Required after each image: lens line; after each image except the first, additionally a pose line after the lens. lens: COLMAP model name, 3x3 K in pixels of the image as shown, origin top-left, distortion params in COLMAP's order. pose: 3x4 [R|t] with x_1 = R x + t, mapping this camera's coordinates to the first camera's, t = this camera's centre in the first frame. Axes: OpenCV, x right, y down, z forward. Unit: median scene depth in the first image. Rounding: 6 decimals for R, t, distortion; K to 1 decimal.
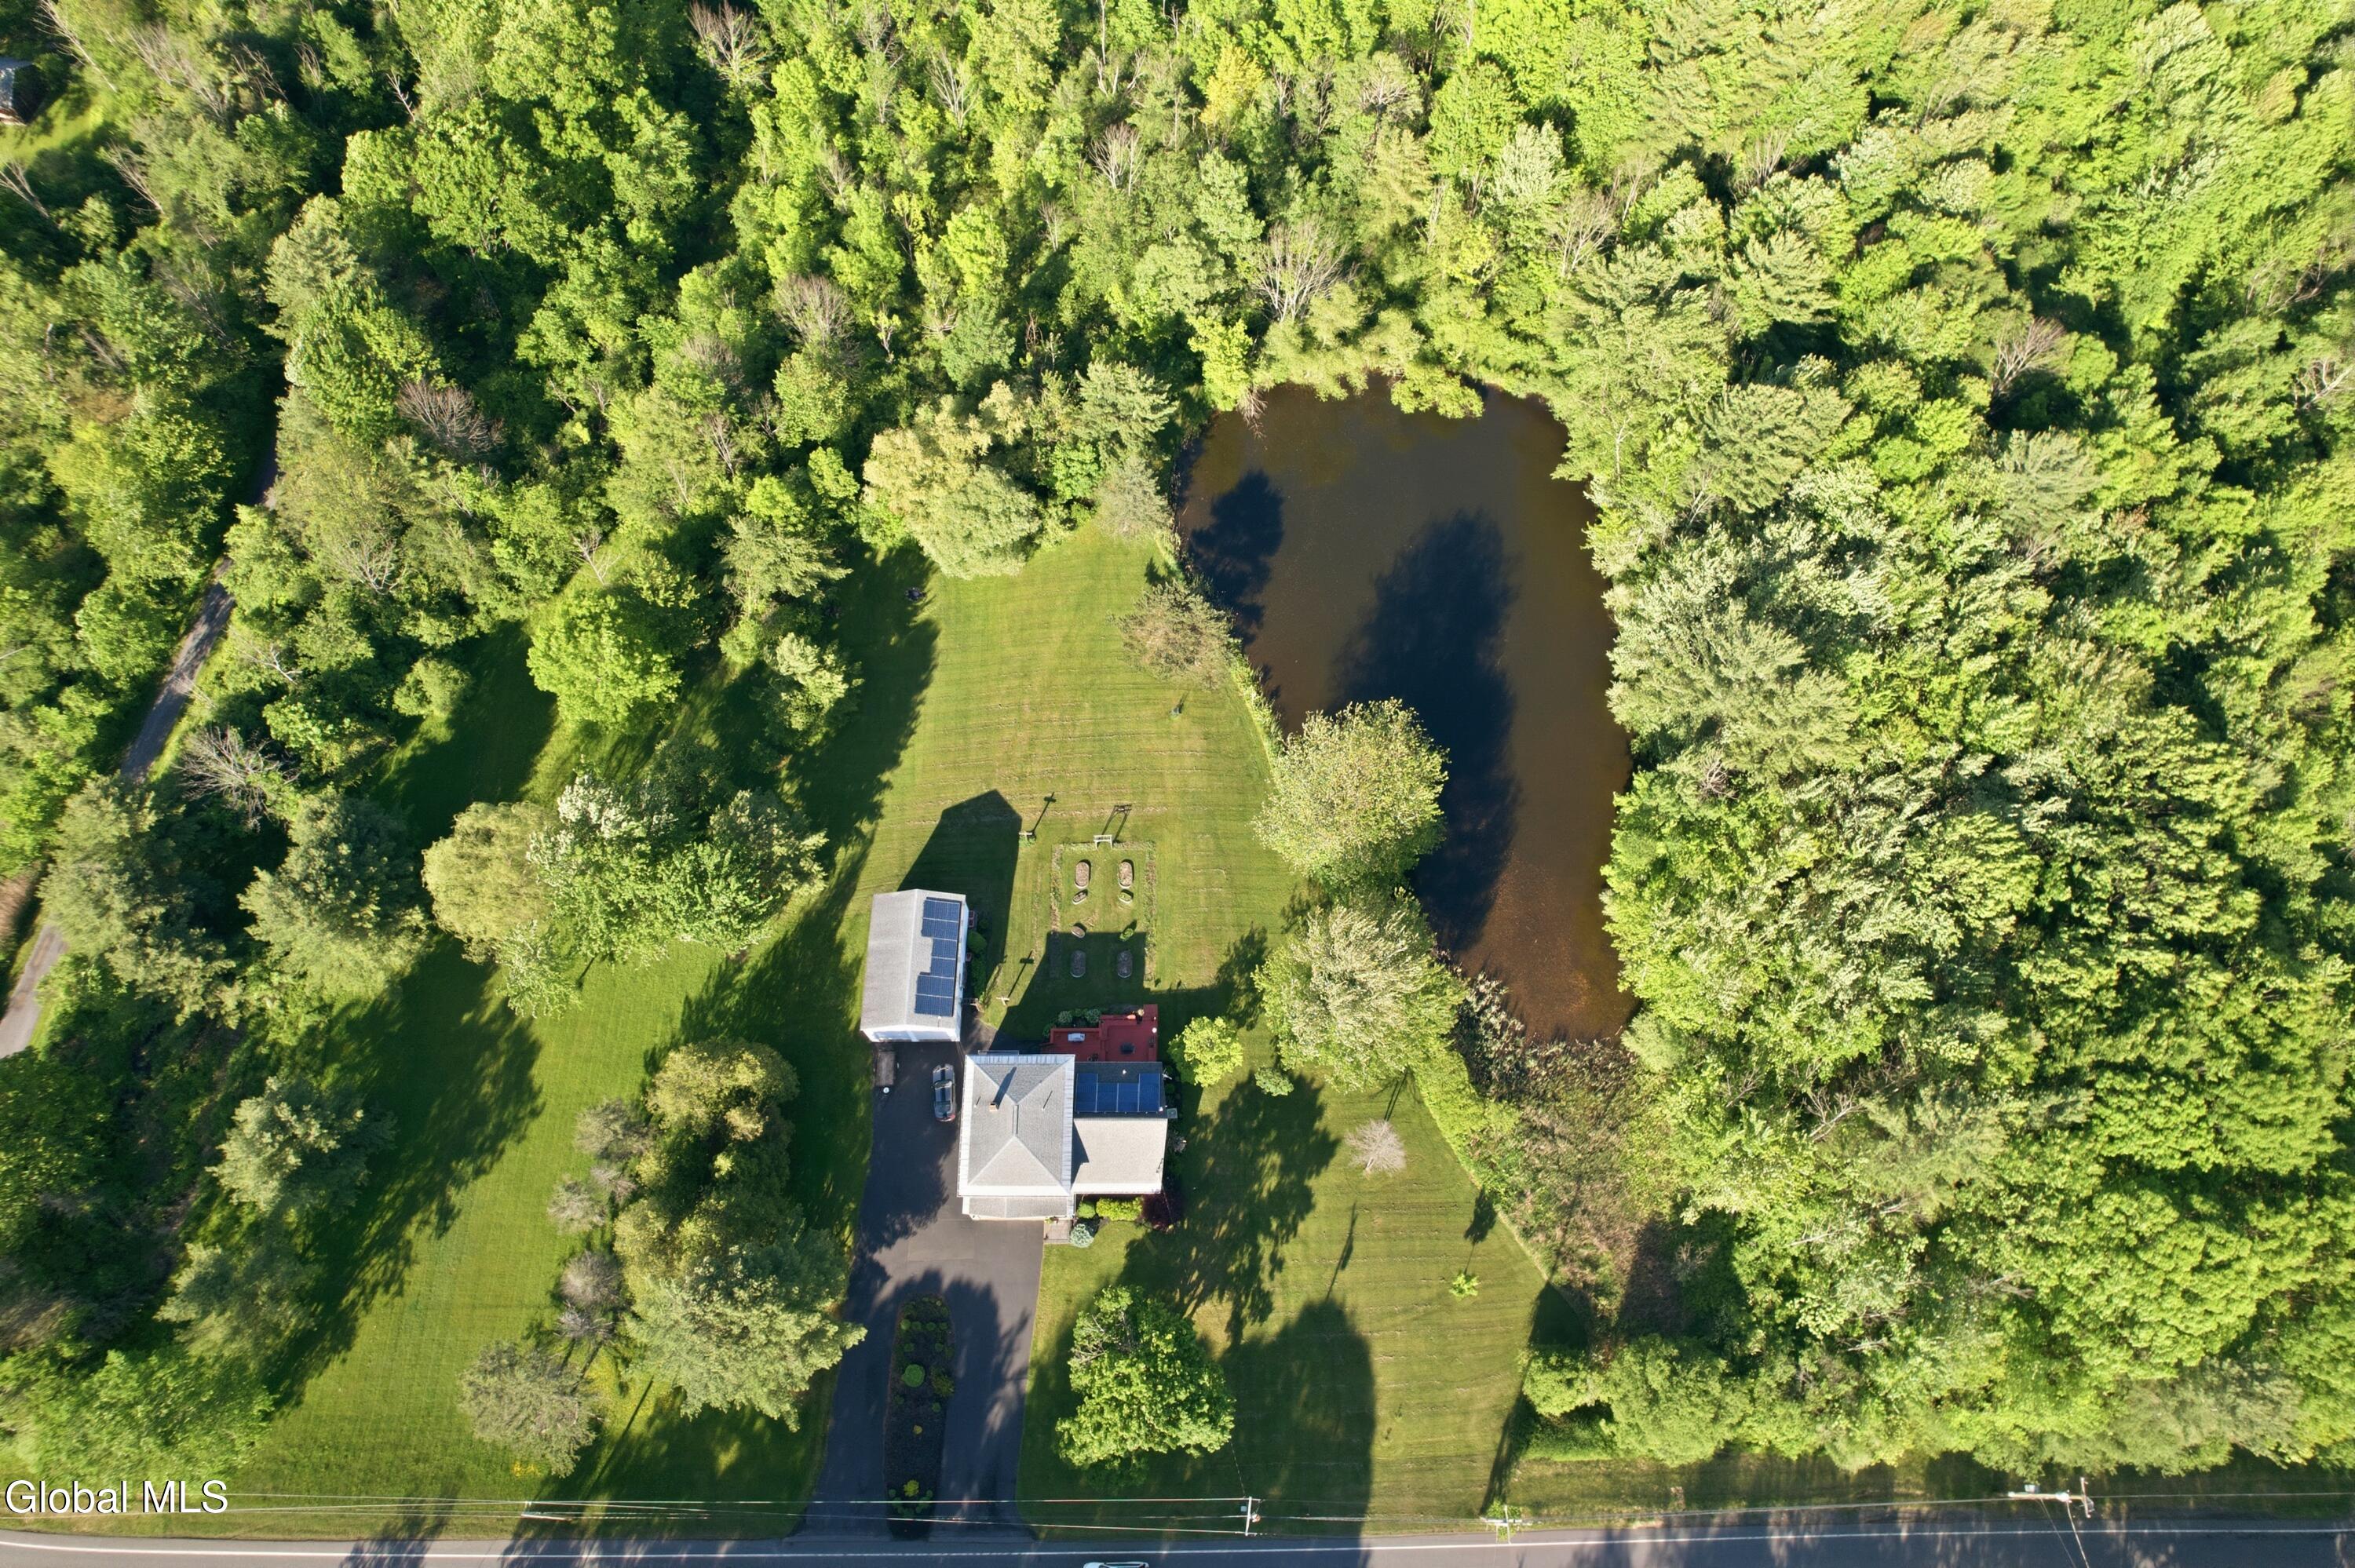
lens RADIAL K [[1510.8, 0, 1190.6], [0, 1510.8, 788.0], [0, 0, 1]] dist [-0.075525, 0.062903]
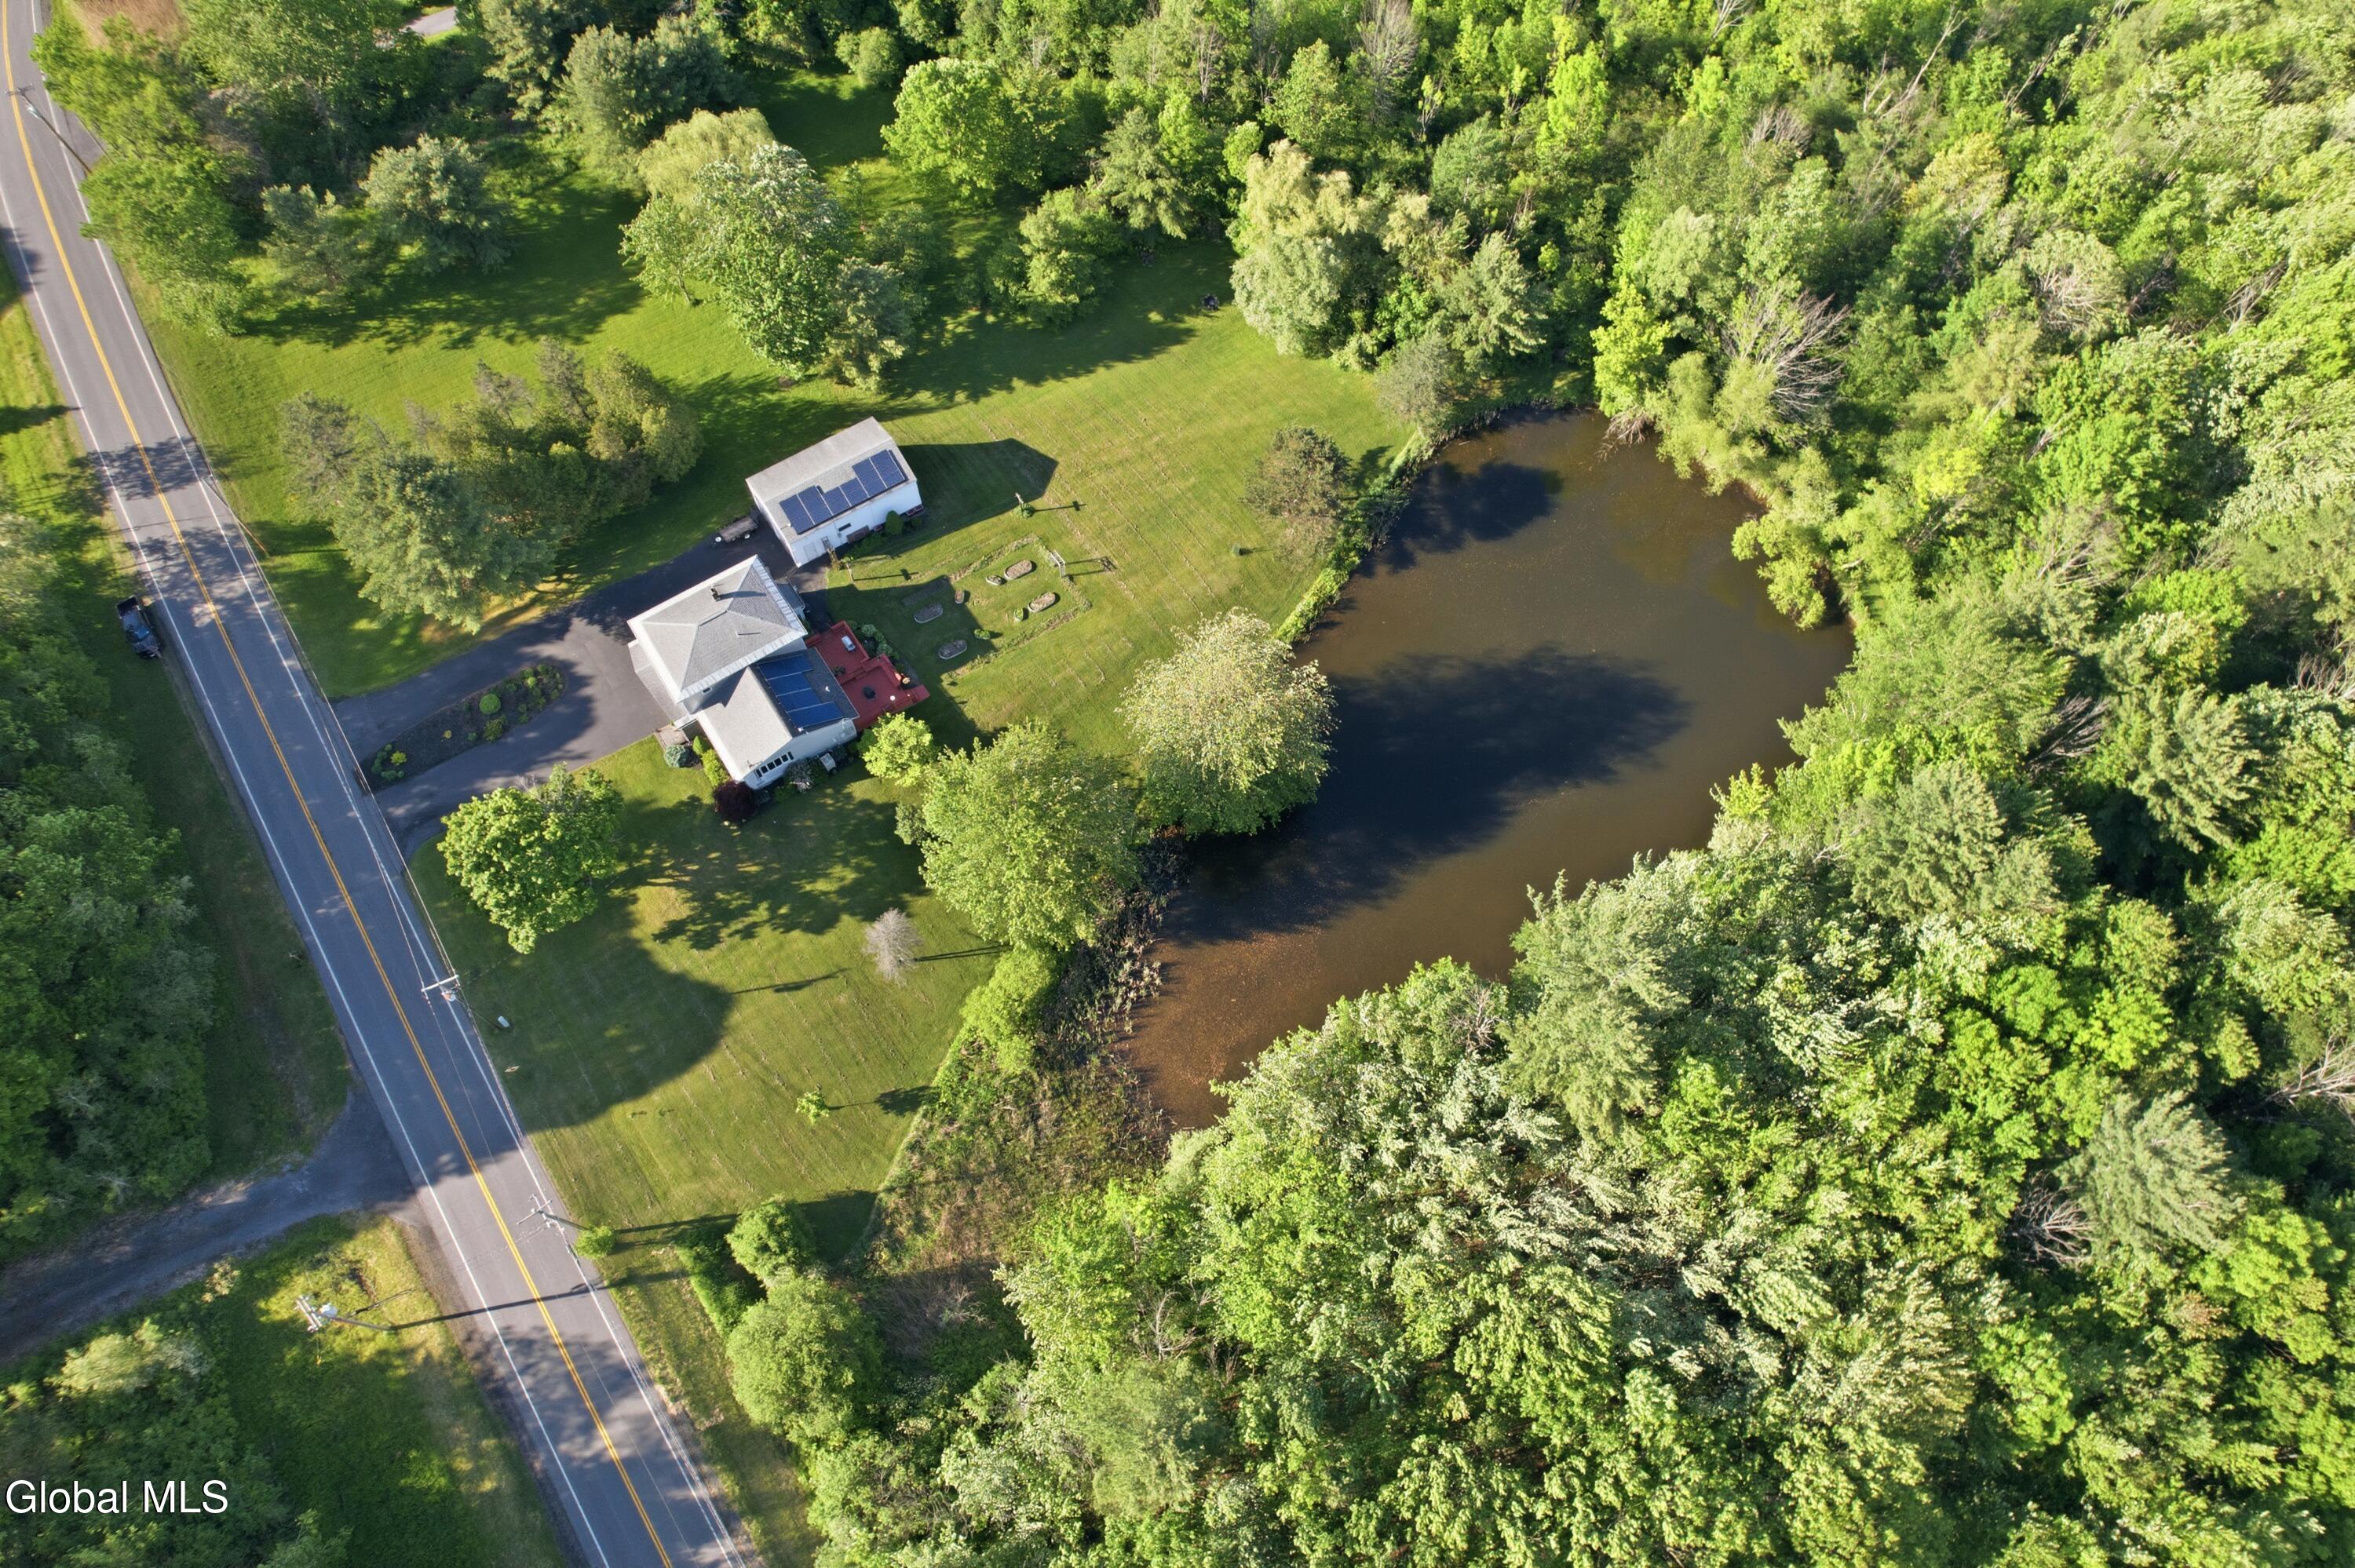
lens RADIAL K [[1510.8, 0, 1190.6], [0, 1510.8, 788.0], [0, 0, 1]] dist [-0.075525, 0.062903]
pose [[0.558104, 0.759019, -0.335275, 0.434765], [-0.756250, 0.631565, 0.170916, -0.104774], [0.341476, 0.158163, 0.926487, 0.198051]]
